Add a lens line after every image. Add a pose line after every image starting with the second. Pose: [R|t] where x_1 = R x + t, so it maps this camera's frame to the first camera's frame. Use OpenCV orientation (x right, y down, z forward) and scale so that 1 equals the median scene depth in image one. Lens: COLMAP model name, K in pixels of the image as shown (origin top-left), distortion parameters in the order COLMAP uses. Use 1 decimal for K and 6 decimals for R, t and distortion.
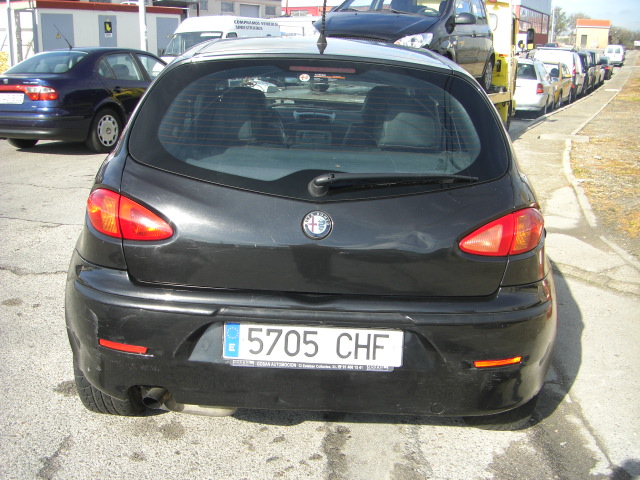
lens RADIAL K [[722.3, 0, 309.9], [0, 722.3, 234.9], [0, 0, 1]] dist [-0.140453, 0.000000]
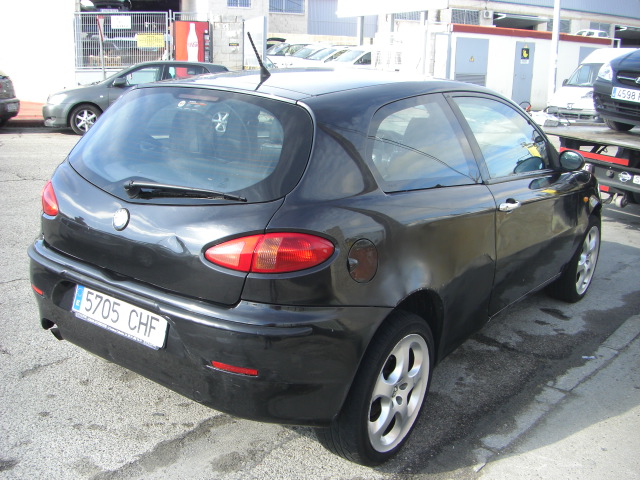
lens RADIAL K [[722.3, 0, 295.3], [0, 722.3, 251.8], [0, 0, 1]] dist [-0.140453, 0.000000]
pose [[0.802202, 0.162321, -0.574565, 0.956838], [-0.168501, 0.984765, 0.042948, -0.060813], [0.572783, 0.062362, 0.817332, 0.147548]]
